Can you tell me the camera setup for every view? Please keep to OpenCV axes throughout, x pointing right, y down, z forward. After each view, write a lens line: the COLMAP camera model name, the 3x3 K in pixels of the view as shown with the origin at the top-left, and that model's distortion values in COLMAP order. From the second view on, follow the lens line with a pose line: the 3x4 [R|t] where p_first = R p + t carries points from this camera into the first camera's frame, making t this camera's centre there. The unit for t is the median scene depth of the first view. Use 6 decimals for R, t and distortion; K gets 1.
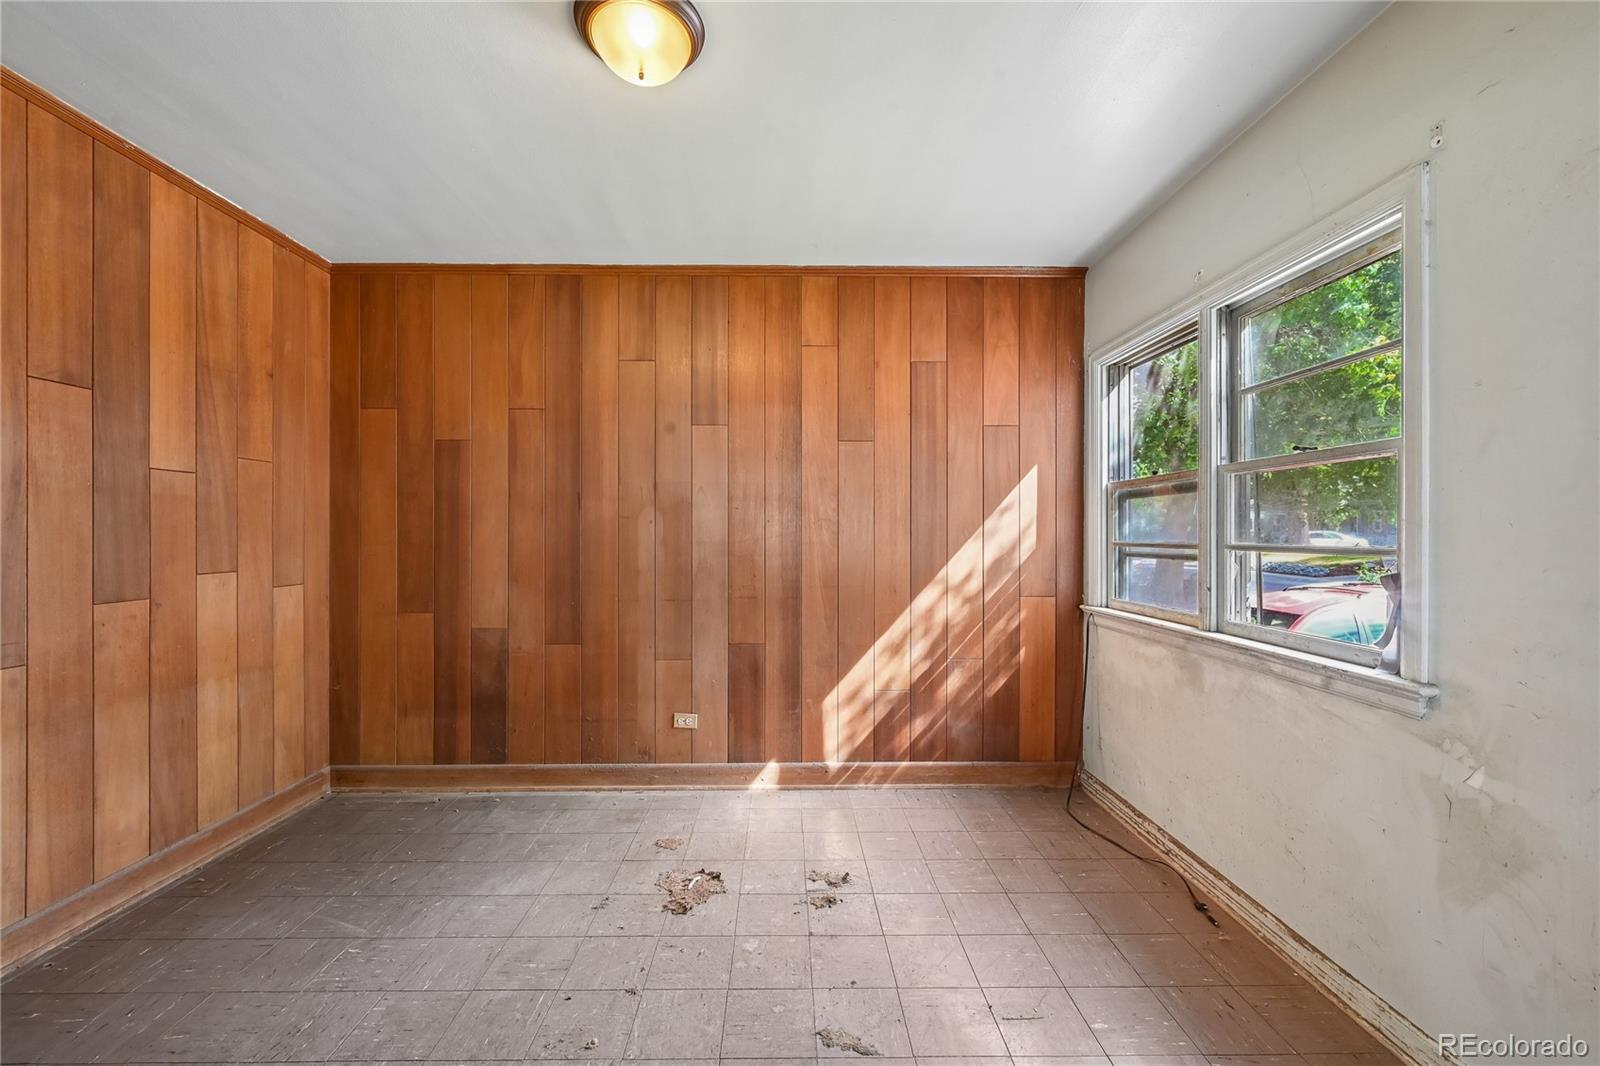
lens RADIAL K [[635.8, 0, 786.7], [0, 635.8, 531.7], [0, 0, 1]] dist [-0.000399, 0.000248]
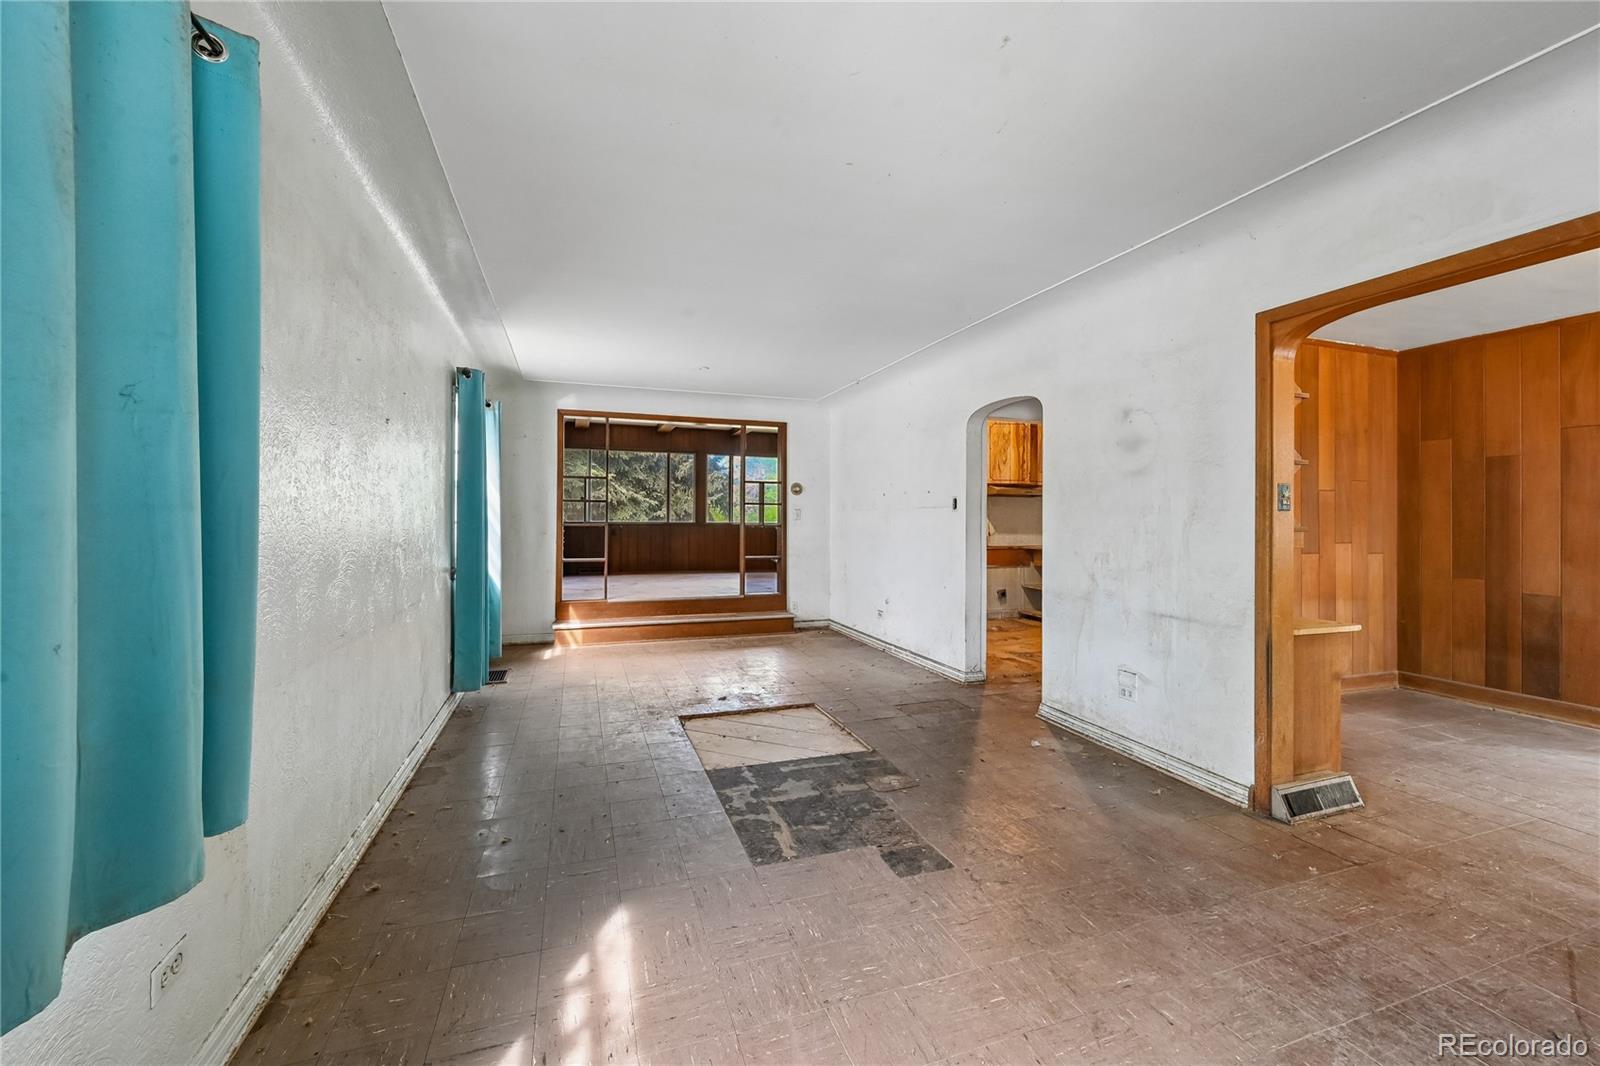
lens RADIAL K [[635.8, 0, 808.1], [0, 635.8, 512.7], [0, 0, 1]] dist [-0.000399, 0.000248]
pose [[0.326388, -0.006109, -0.945216, 0.346675], [-0.006113, 0.999945, -0.008574, 0.000631], [0.945216, 0.008576, 0.326333, -1.057338]]
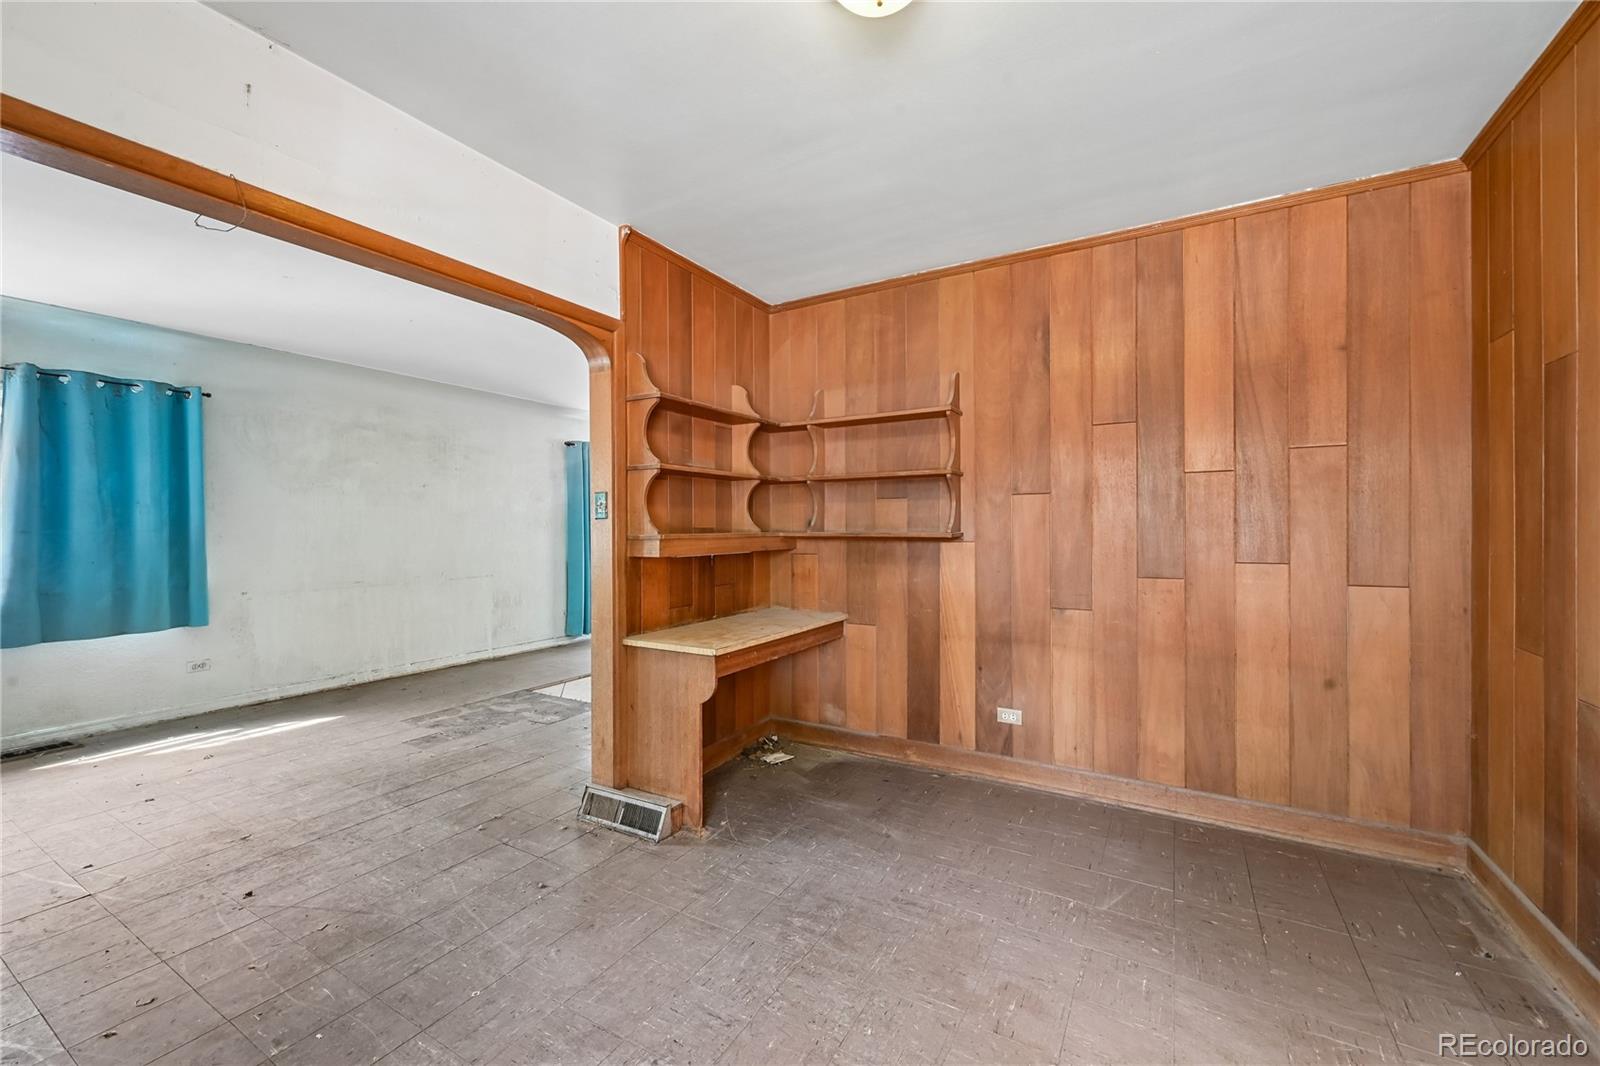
lens RADIAL K [[635.8, 0, 800.3], [0, 635.8, 527.2], [0, 0, 1]] dist [-0.000399, 0.000248]
pose [[-0.504764, 0.003853, -0.863249, 0.365306], [0.008344, 0.999965, -0.000416, -0.000023], [0.863217, -0.007413, -0.504779, 0.833036]]
